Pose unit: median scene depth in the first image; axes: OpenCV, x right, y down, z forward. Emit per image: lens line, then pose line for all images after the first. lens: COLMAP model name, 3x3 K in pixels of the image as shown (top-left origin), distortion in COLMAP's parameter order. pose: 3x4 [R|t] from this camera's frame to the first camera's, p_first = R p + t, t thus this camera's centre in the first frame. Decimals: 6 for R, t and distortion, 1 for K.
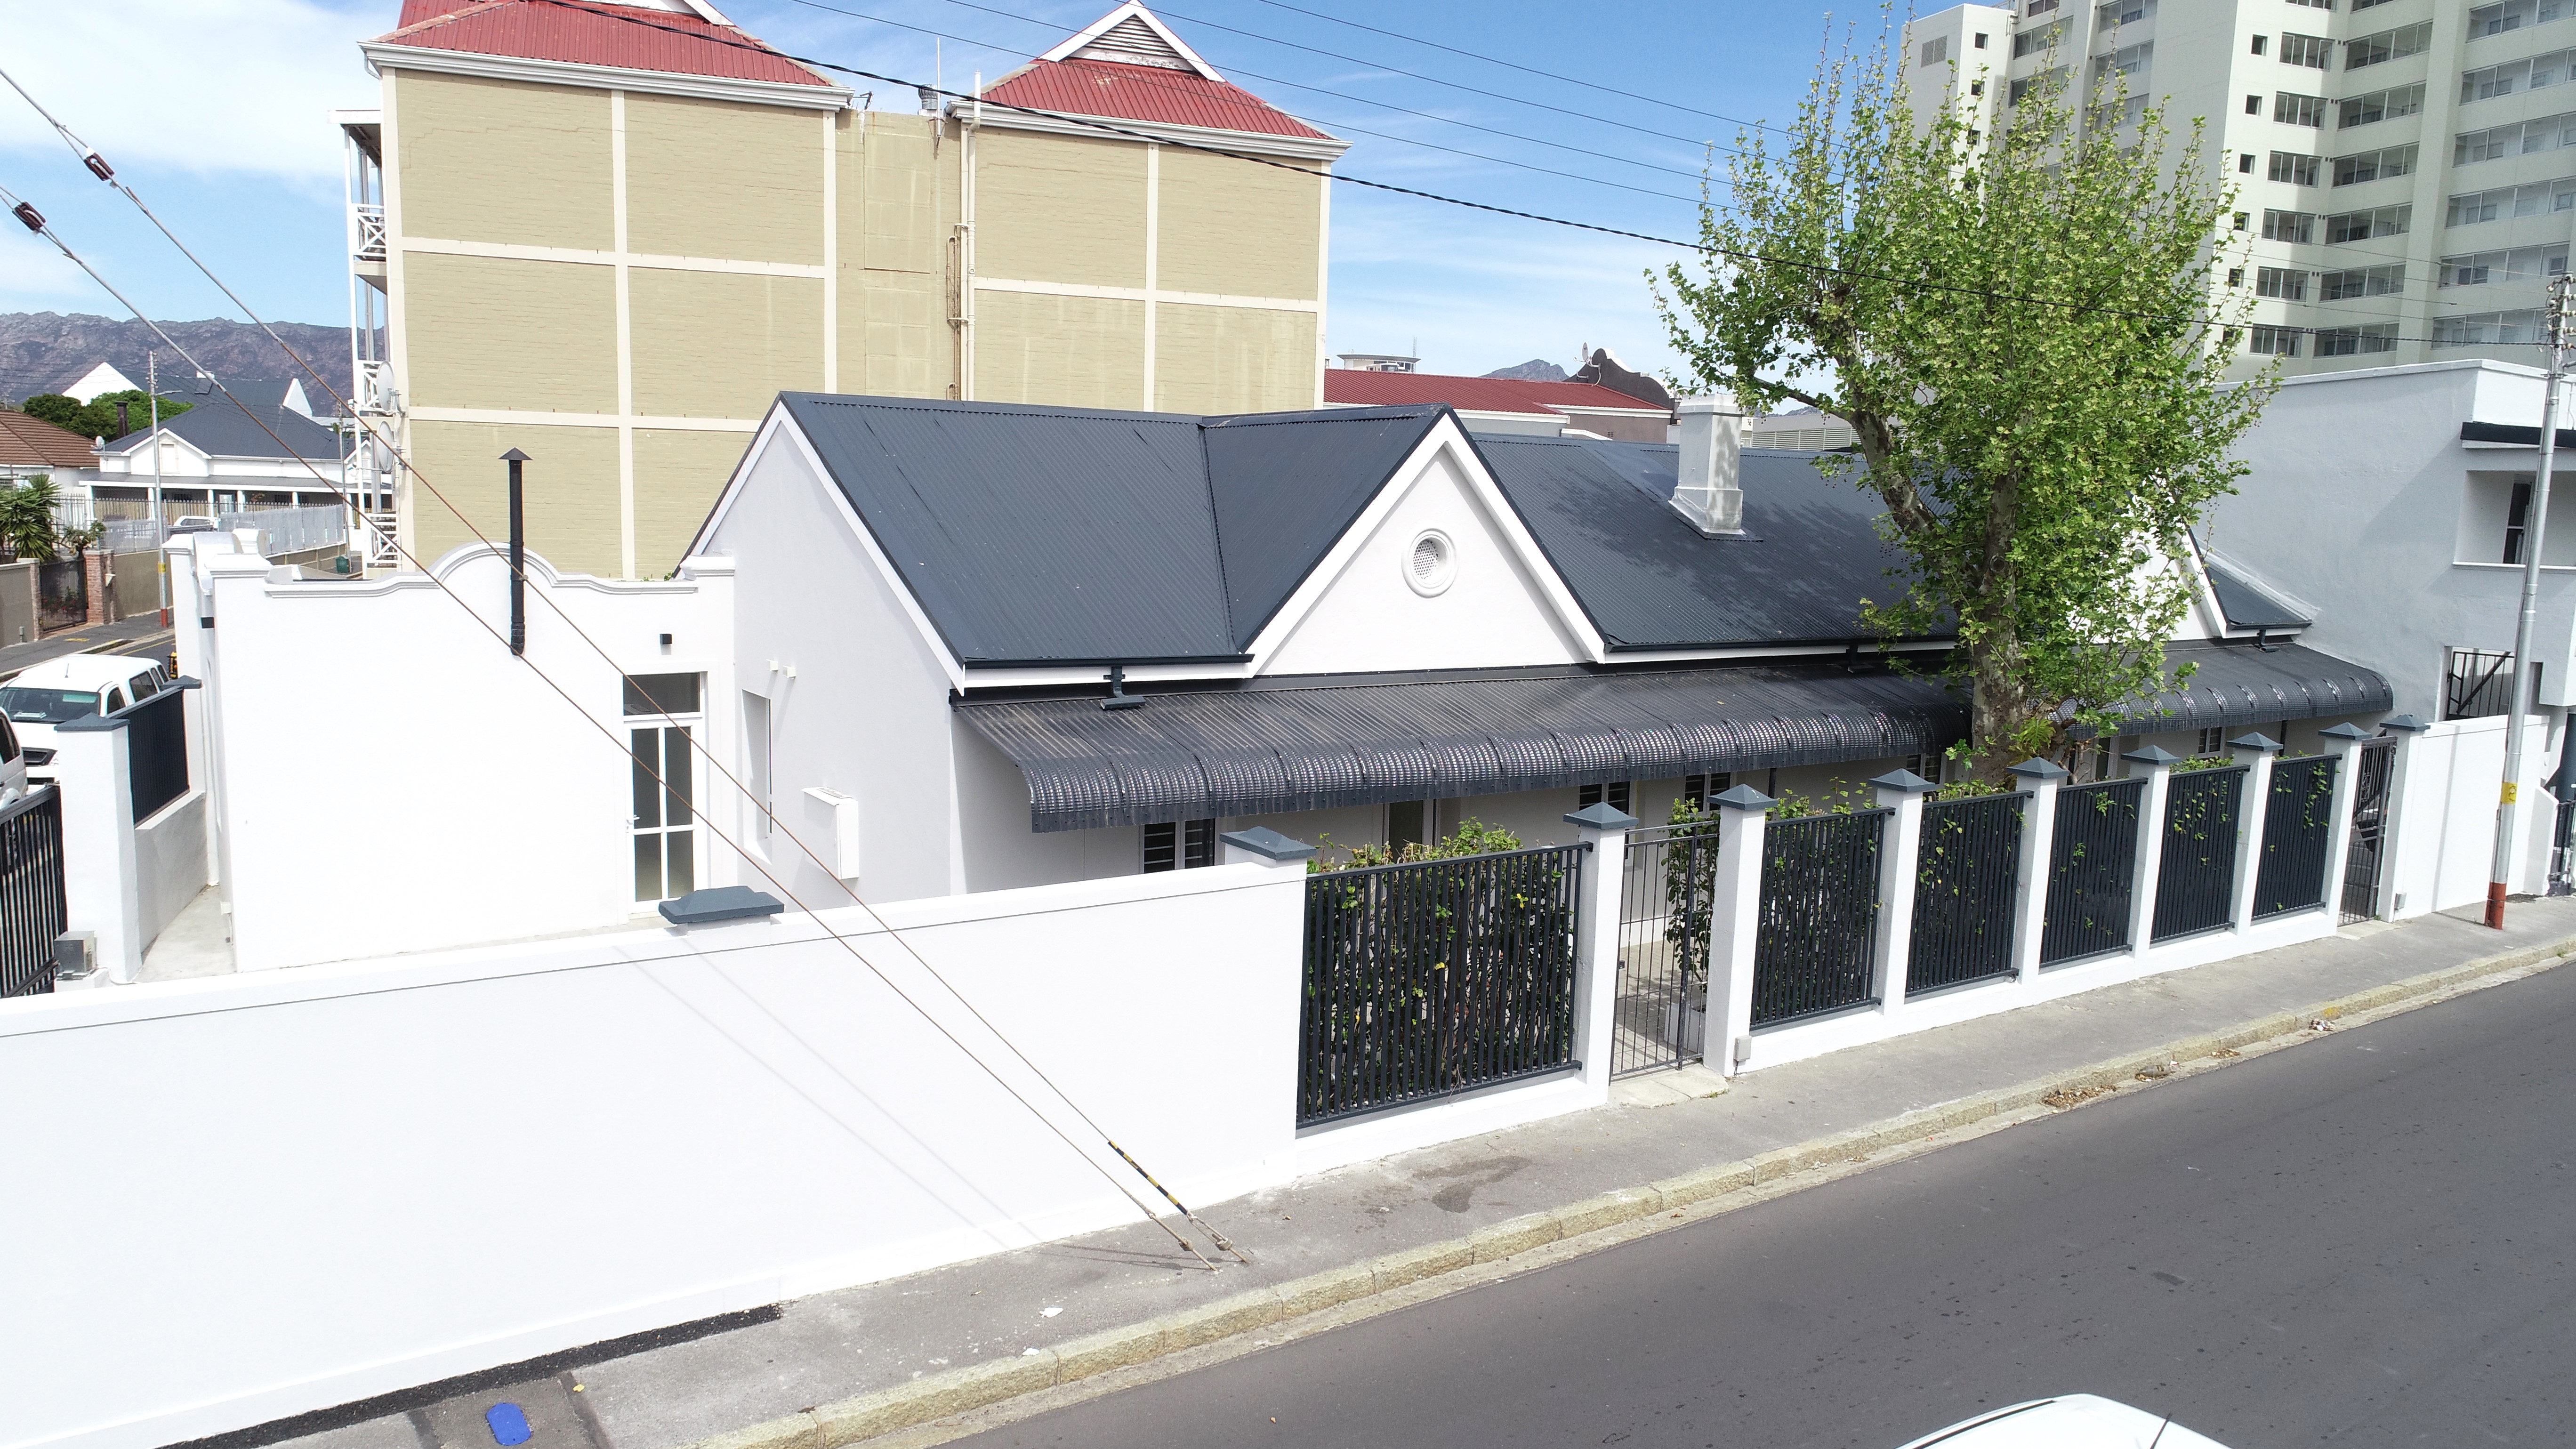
lens RADIAL K [[1725.7, 0, 1293.2], [0, 1725.7, 730.4], [0, 0, 1]] dist [-0.001338, 0.001909]
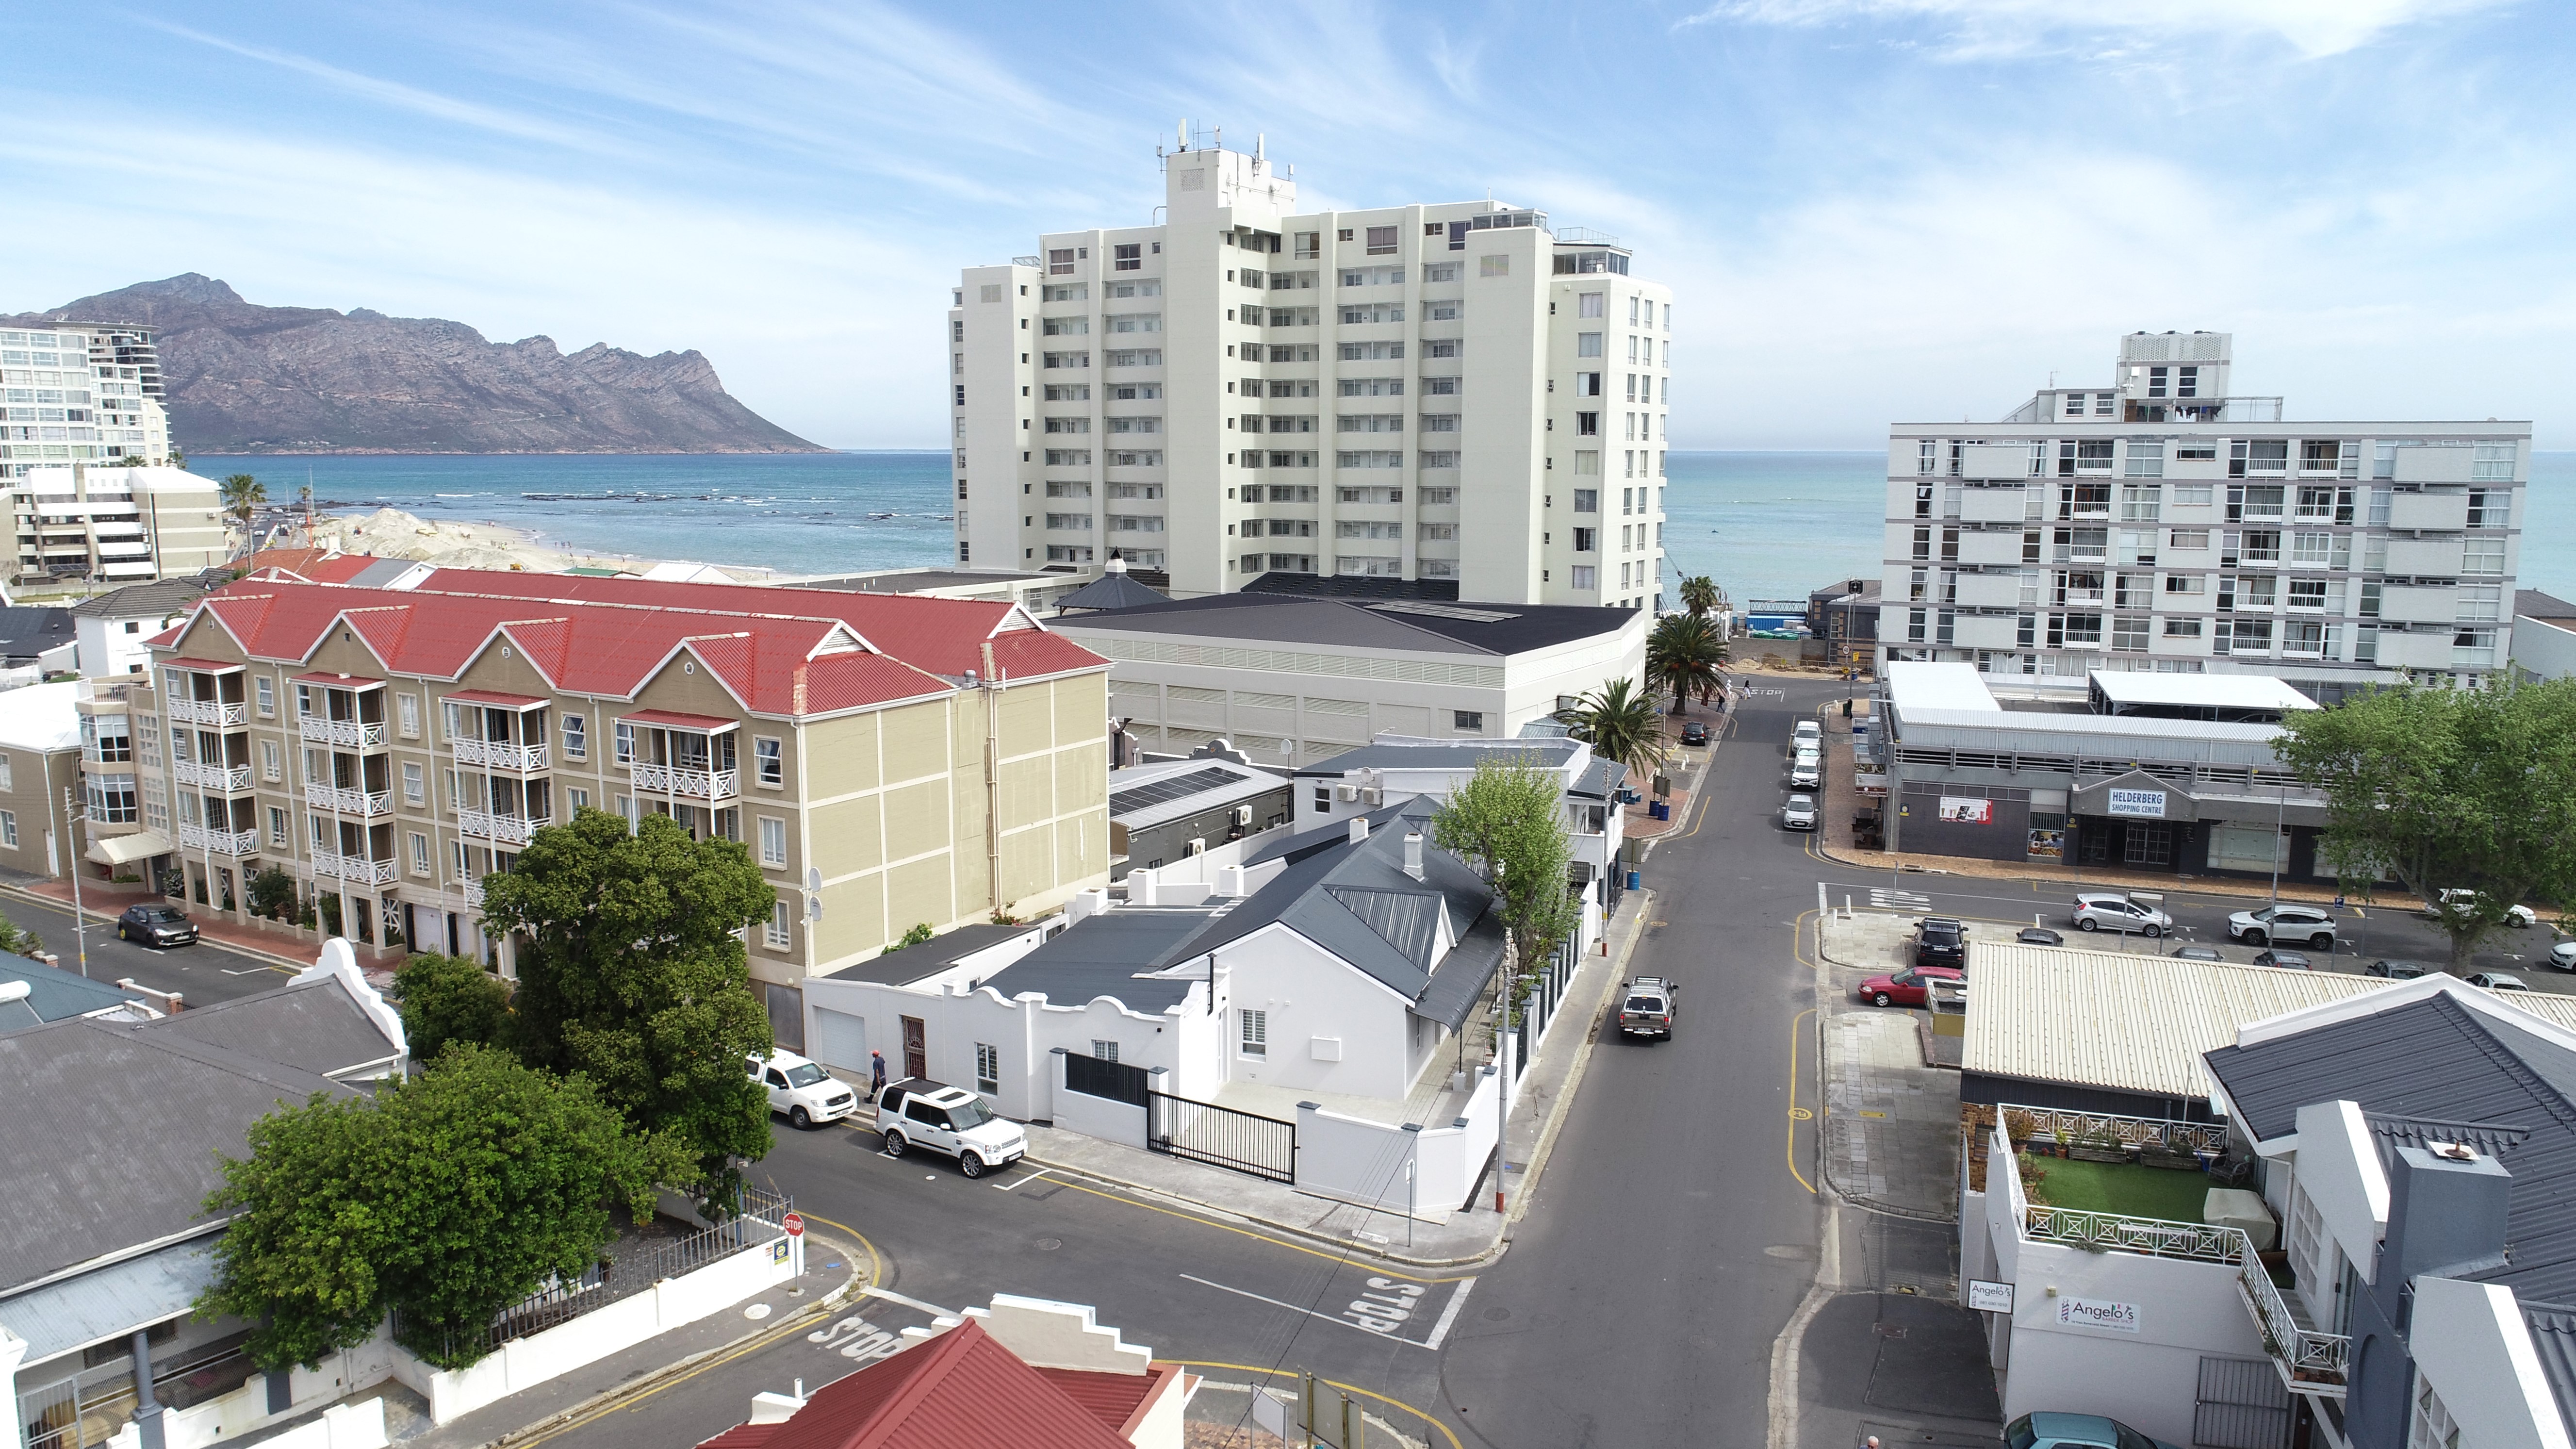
lens RADIAL K [[1776.3, 0, 1288.0], [0, 1776.3, 724.5], [0, 0, 1]] dist [0.001292, -0.001430]
pose [[0.778327, -0.123674, 0.615558, -2.121534], [0.104364, 0.992253, 0.067397, -0.724111], [-0.619125, 0.011785, 0.785204, -1.518284]]
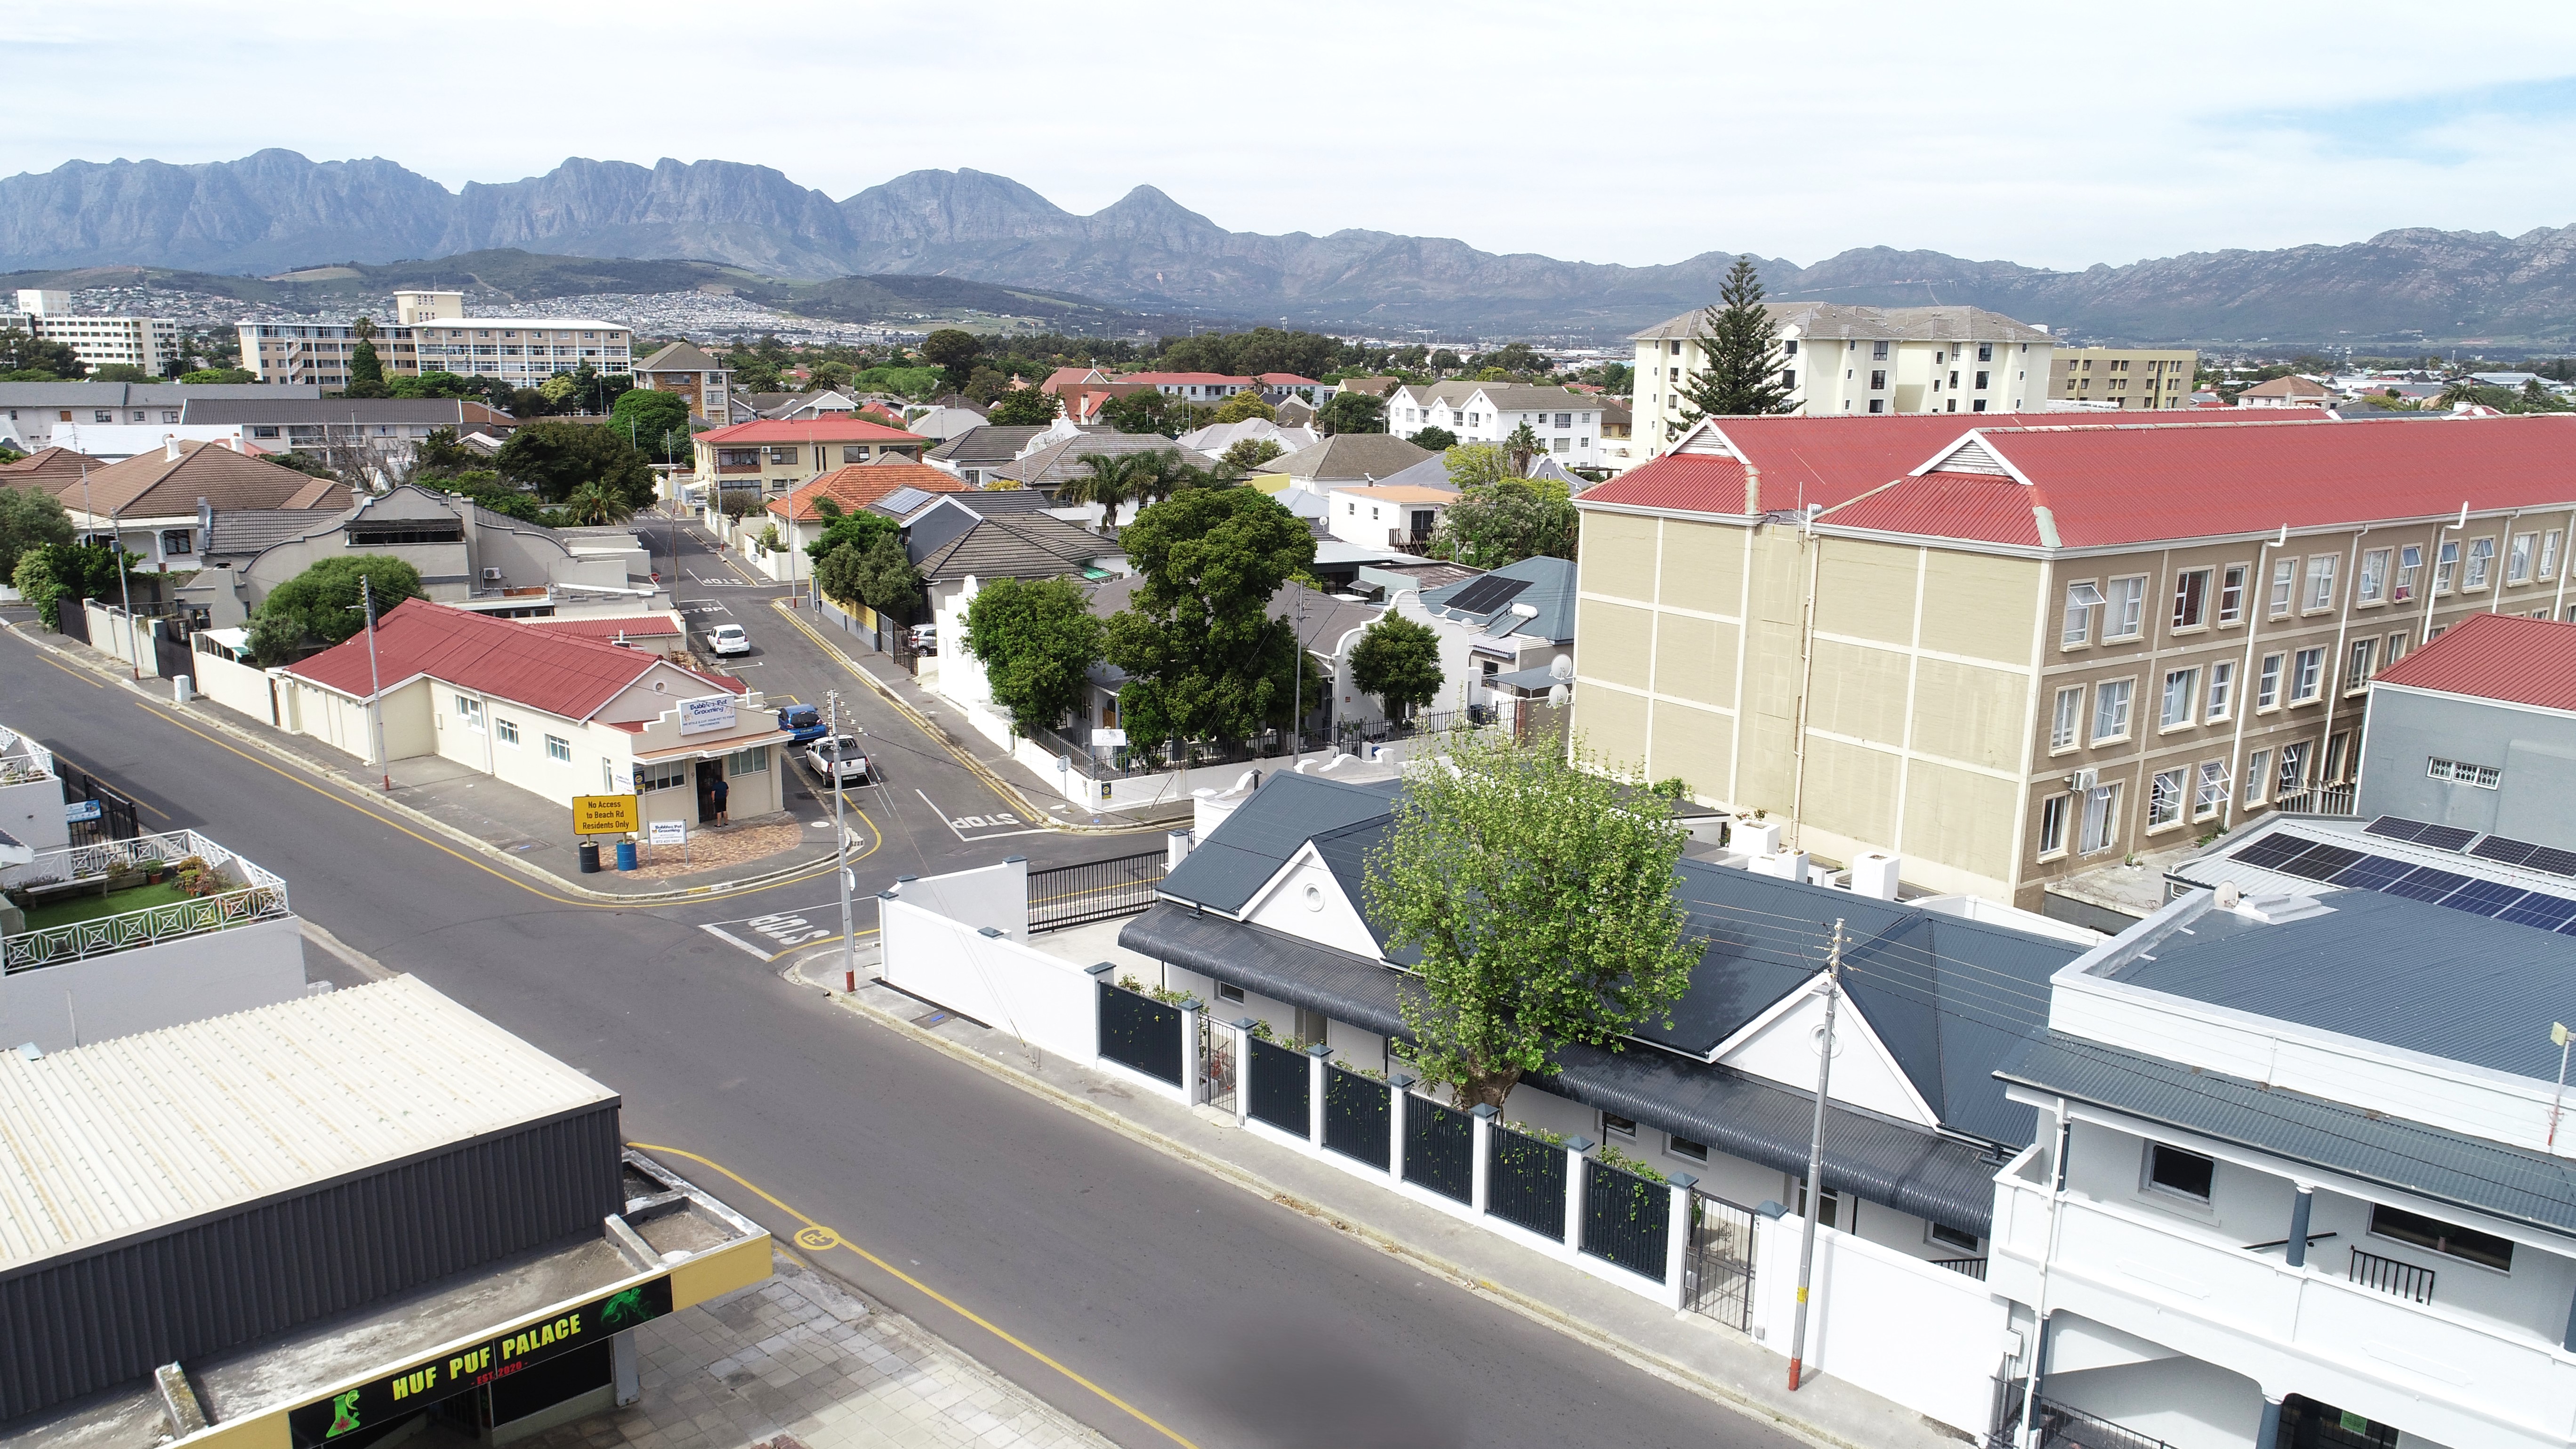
lens RADIAL K [[1725.7, 0, 1293.2], [0, 1725.7, 730.4], [0, 0, 1]] dist [-0.001338, 0.001909]
pose [[0.241564, 0.181249, -0.953308, 2.071255], [-0.131617, 0.979443, 0.152866, -0.615157], [0.961418, 0.088544, 0.260454, 0.297788]]
